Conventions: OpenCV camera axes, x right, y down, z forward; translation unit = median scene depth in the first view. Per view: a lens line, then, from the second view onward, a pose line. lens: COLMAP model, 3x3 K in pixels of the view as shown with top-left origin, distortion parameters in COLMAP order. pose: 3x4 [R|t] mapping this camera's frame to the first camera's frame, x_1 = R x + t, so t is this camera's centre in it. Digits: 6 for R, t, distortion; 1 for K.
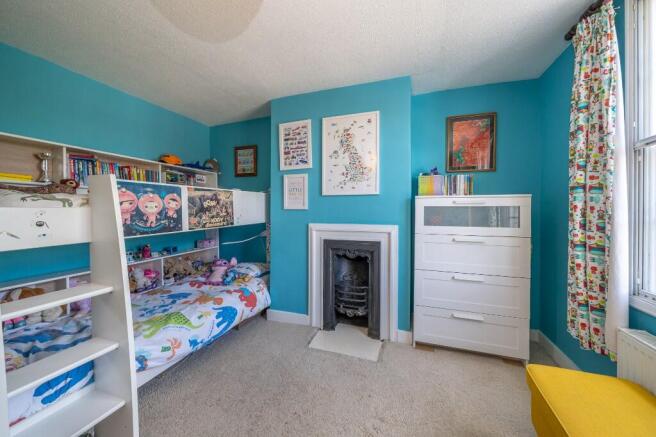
lens RADIAL K [[227.9, 0, 327.8], [0, 227.9, 213.1], [0, 0, 1]] dist [-0.003449, -0.000578]
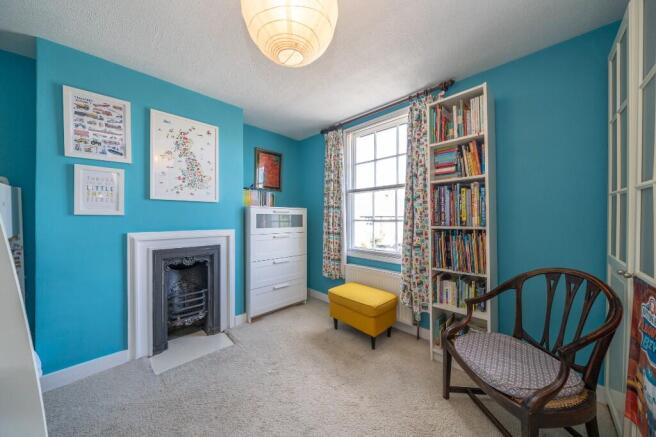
lens RADIAL K [[227.9, 0, 322.8], [0, 227.9, 218.6], [0, 0, 1]] dist [-0.003449, -0.000578]
pose [[0.454087, -0.005801, 0.890938, -0.520654], [0.004992, 0.999980, 0.003966, -0.004534], [-0.890943, 0.002646, 0.454107, 0.040602]]
